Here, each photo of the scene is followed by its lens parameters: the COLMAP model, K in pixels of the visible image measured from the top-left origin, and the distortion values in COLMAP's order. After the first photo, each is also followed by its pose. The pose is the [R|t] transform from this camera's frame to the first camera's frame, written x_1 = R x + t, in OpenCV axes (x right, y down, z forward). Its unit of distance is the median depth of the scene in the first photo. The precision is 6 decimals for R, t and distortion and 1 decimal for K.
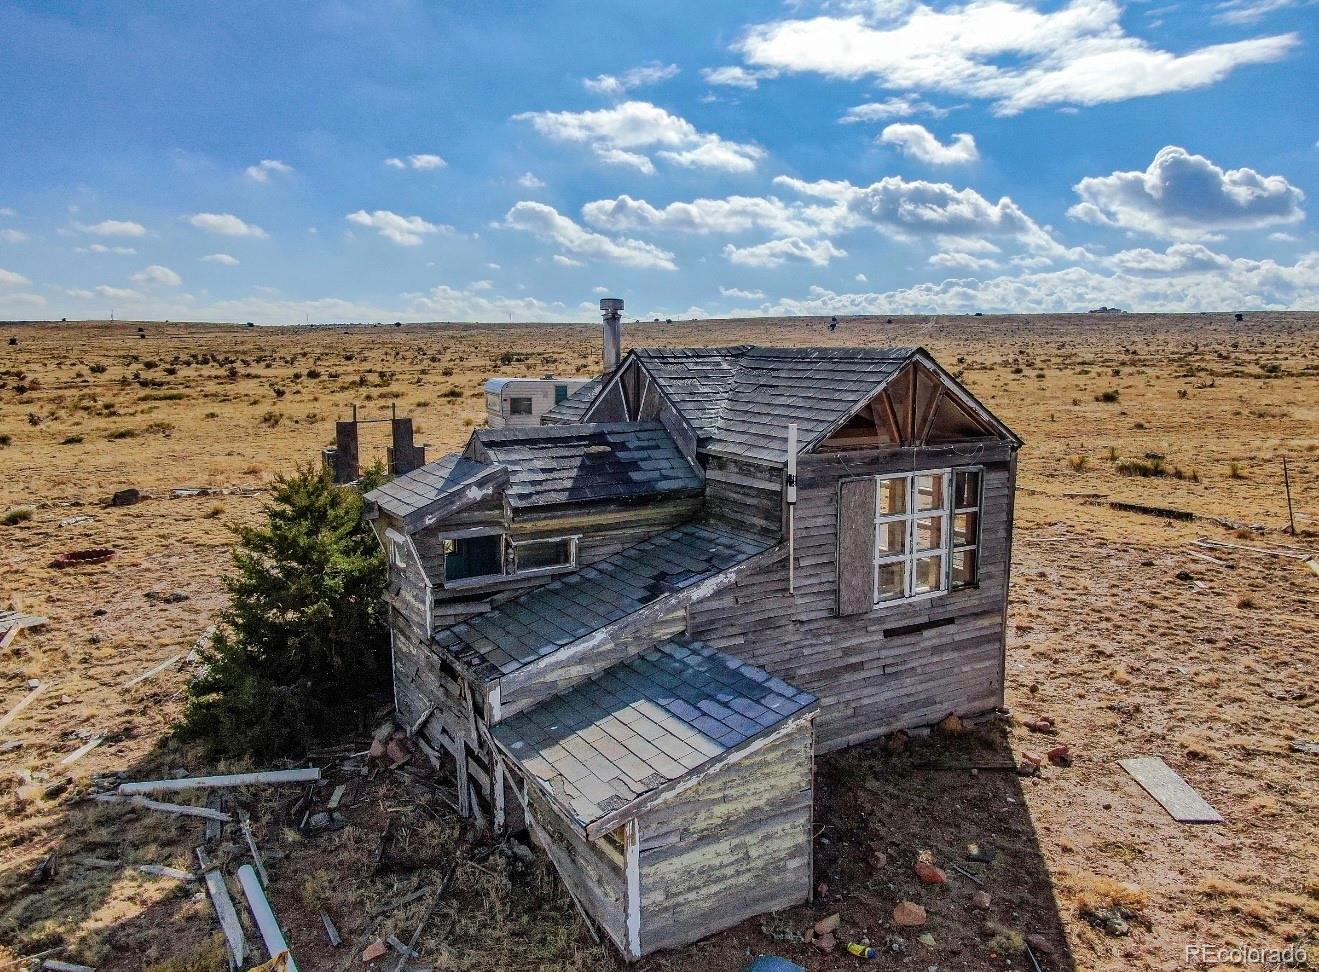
lens RADIAL K [[962.5, 0, 658.7], [0, 962.5, 470.9], [0, 0, 1]] dist [-0.027496, 0.009748]
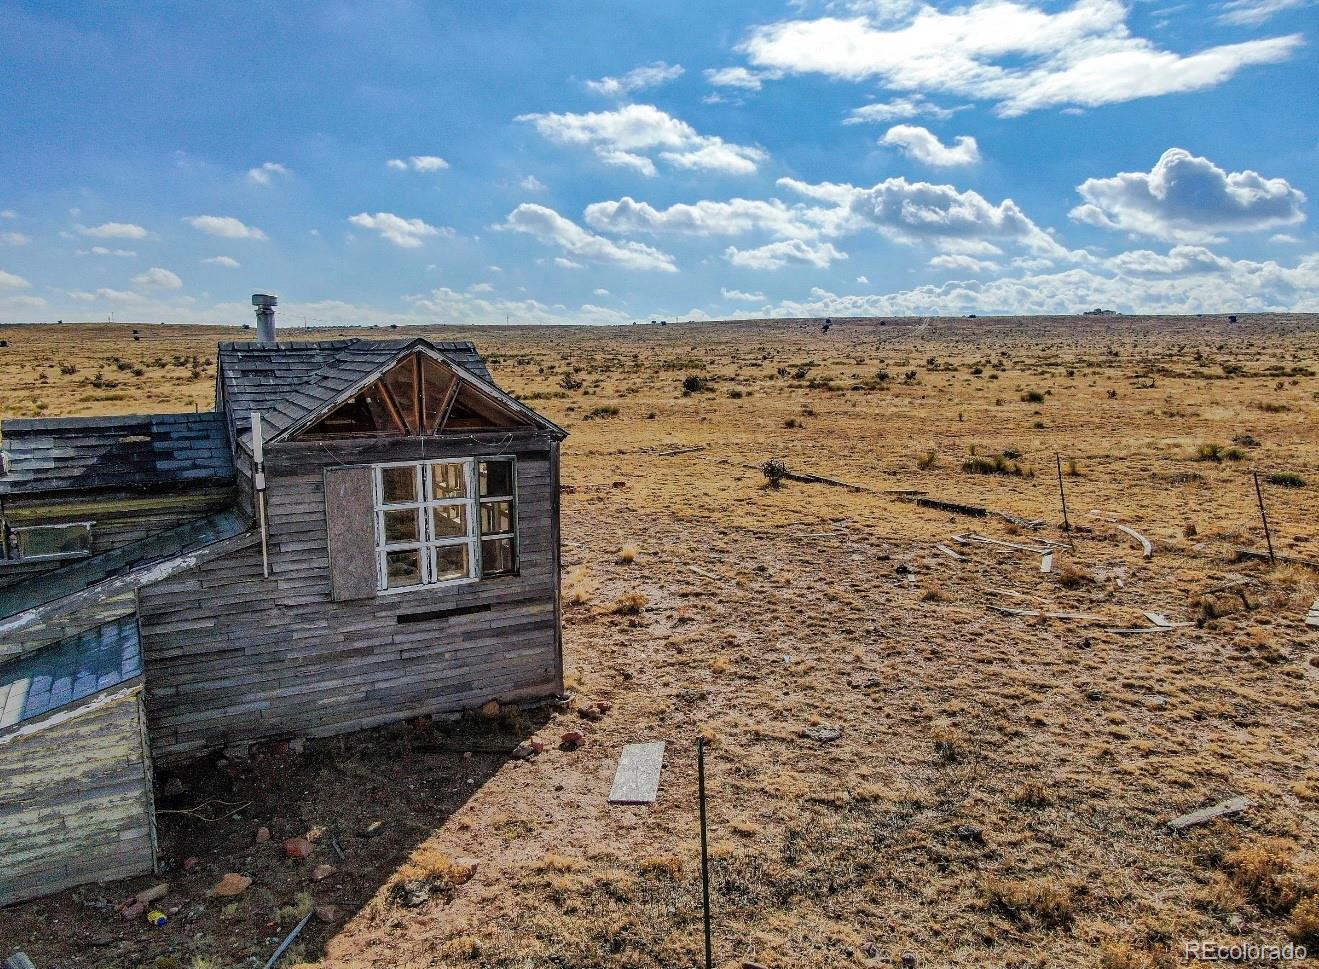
lens RADIAL K [[959.7, 0, 659.5], [0, 959.7, 484.5], [0, 0, 1]] dist [-0.022744, 0.003741]
pose [[0.999996, 0.000078, -0.002654, 0.516244], [-0.000047, 0.999930, 0.011815, 0.014348], [0.002655, -0.011815, 0.999927, -0.014361]]
